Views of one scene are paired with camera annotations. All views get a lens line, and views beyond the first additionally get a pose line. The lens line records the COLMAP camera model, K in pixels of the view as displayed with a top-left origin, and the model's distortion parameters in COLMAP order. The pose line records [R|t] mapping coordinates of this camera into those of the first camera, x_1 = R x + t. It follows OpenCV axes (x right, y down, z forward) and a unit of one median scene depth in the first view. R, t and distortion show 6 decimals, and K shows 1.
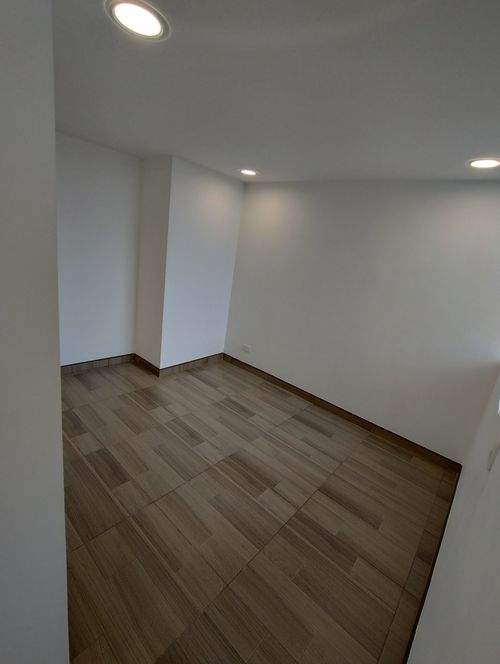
lens RADIAL K [[301.3, 0, 254.0], [0, 301.3, 327.9], [0, 0, 1]] dist [-0.004670, -0.000116]
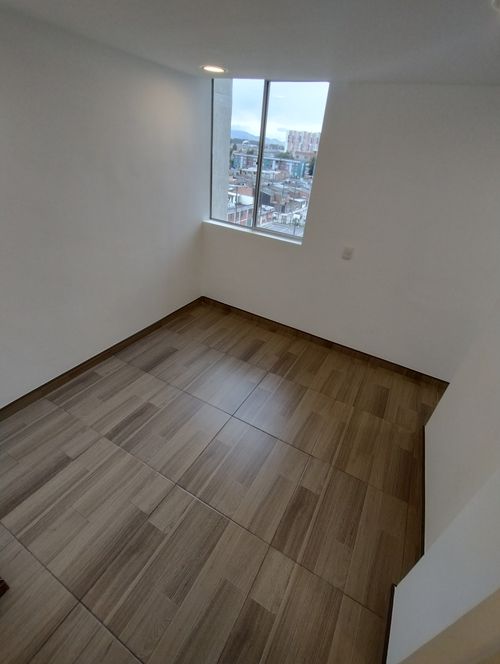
lens RADIAL K [[301.3, 0, 254.0], [0, 301.3, 327.9], [0, 0, 1]] dist [-0.004670, -0.000116]
pose [[-0.187712, -0.643311, 0.742237, -0.614368], [0.150670, 0.727867, 0.668961, -0.419891], [-0.970599, 0.237405, -0.039702, 0.841731]]
